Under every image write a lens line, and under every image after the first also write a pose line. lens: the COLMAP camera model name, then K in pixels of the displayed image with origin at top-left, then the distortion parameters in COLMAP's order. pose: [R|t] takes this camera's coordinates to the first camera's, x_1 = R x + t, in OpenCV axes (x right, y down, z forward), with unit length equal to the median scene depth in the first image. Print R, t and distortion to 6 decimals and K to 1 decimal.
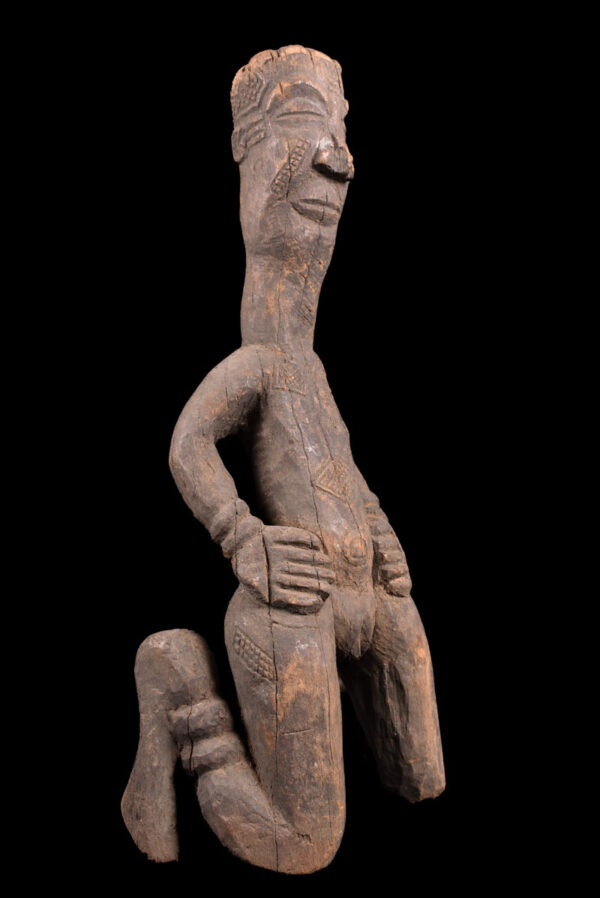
lens RADIAL K [[968.5, 0, 300.0], [0, 968.5, 449.0], [0, 0, 1]] dist [-0.025563, -0.014652]
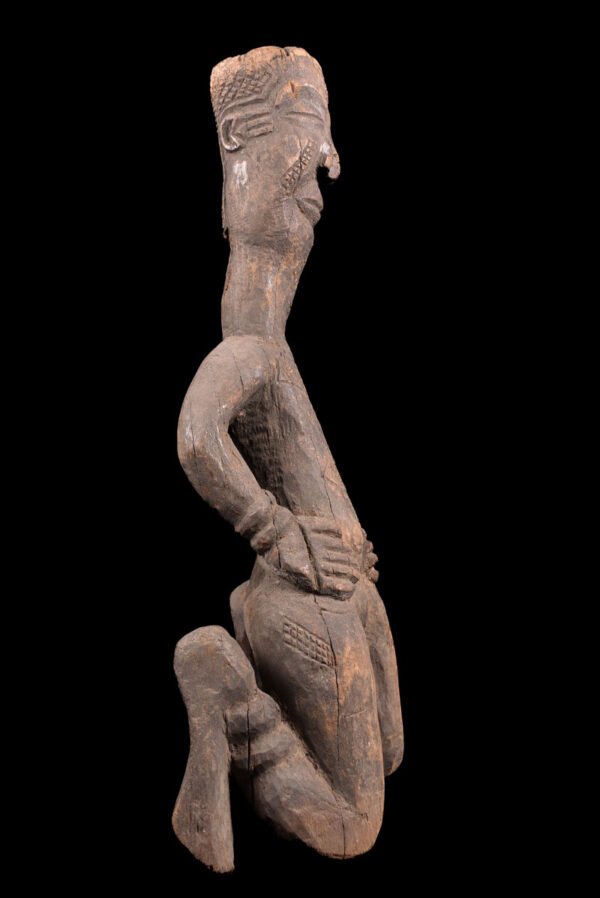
lens RADIAL K [[968.5, 0, 300.0], [0, 968.5, 449.0], [0, 0, 1]] dist [-0.025563, -0.014652]
pose [[0.853137, 0.024603, 0.521107, -0.574721], [-0.009401, 0.999450, -0.031795, 0.043767], [-0.521602, 0.022226, 0.852899, 0.145081]]
